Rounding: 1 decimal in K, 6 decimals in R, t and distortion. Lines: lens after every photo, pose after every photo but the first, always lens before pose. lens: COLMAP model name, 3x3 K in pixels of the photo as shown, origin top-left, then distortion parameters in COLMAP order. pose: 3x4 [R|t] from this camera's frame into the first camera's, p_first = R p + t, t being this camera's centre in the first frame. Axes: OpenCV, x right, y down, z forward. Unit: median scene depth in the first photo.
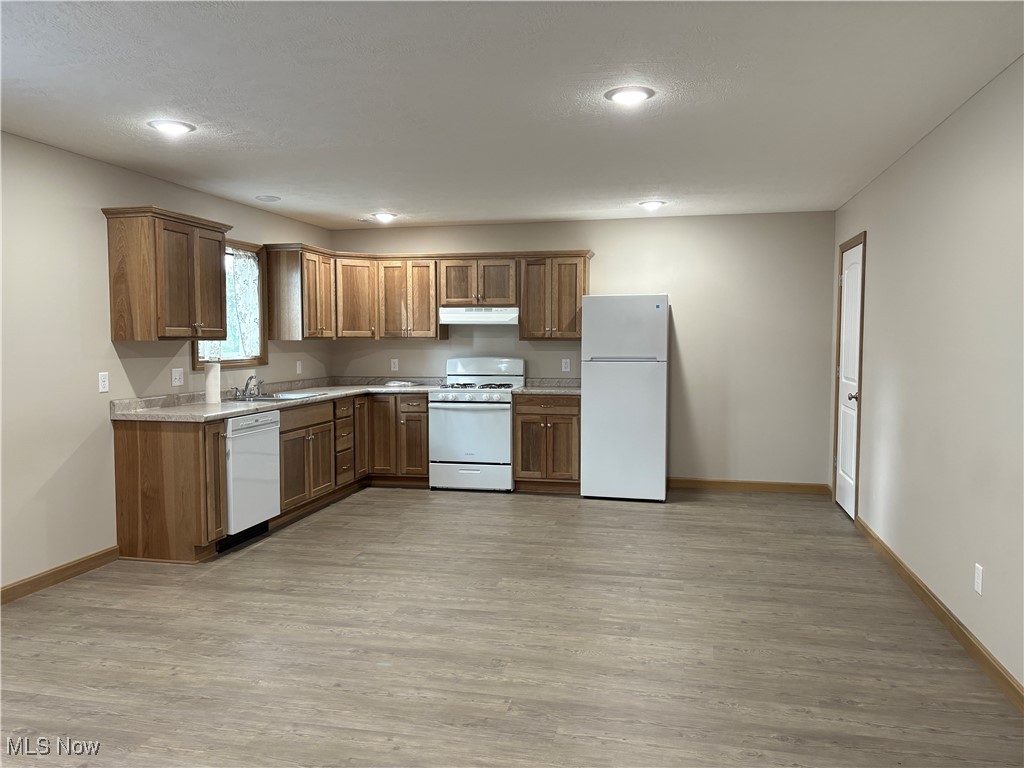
lens RADIAL K [[768.5, 0, 506.4], [0, 768.5, 385.5], [0, 0, 1]] dist [0.067773, -0.066913]
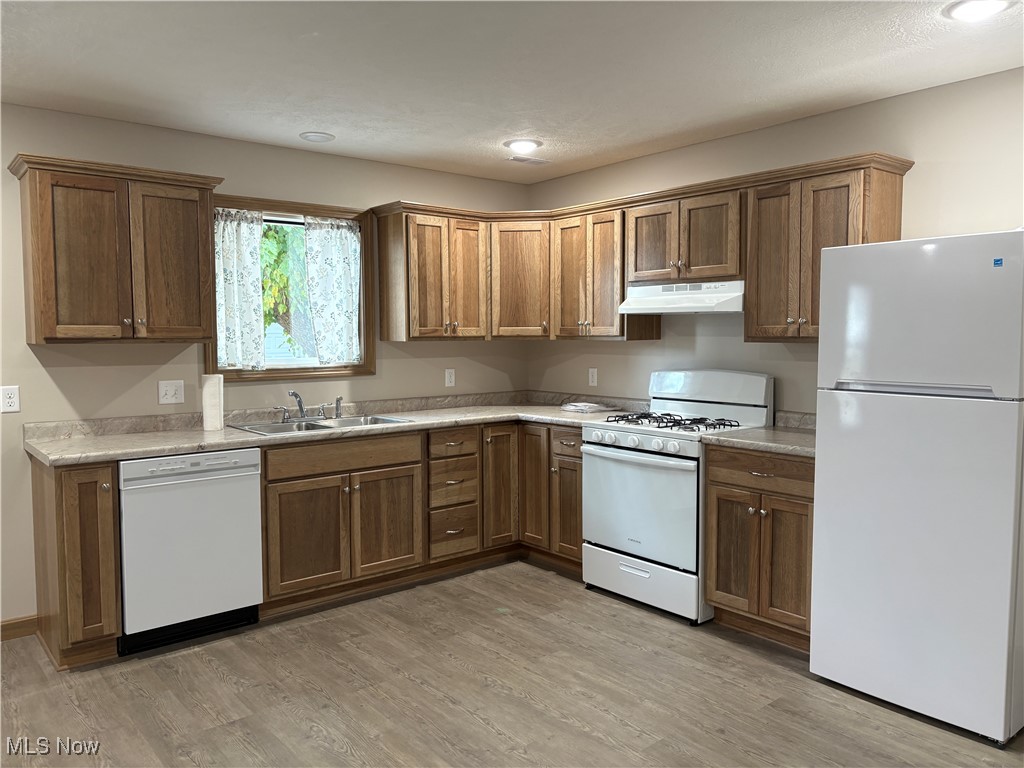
lens RADIAL K [[768.5, 0, 510.8], [0, 768.5, 380.9], [0, 0, 1]] dist [0.067773, -0.066913]
pose [[0.789235, 0.037392, -0.612952, 0.239492], [-0.035627, 0.999251, 0.015083, -0.036802], [0.613057, 0.009934, 0.789976, 0.512475]]
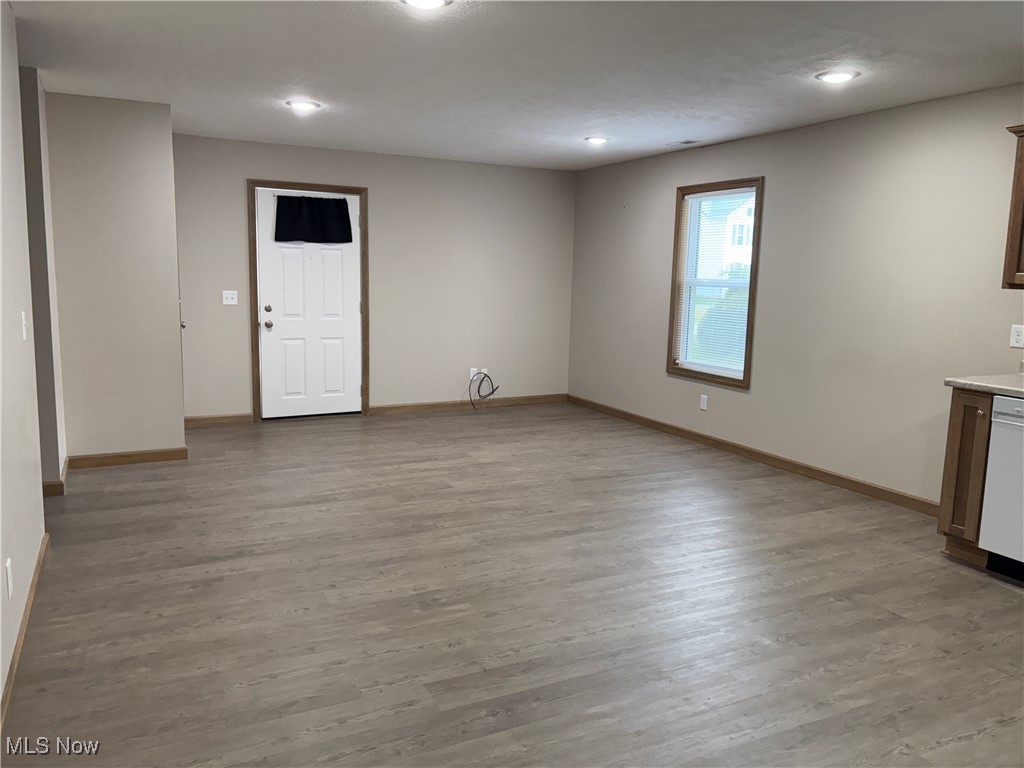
lens RADIAL K [[768.5, 0, 509.2], [0, 768.5, 382.5], [0, 0, 1]] dist [0.067773, -0.066913]
pose [[-0.770159, 0.073818, -0.633566, 0.360520], [-0.065117, 0.978992, 0.193221, -0.063237], [0.634519, 0.190066, -0.749173, 0.957063]]
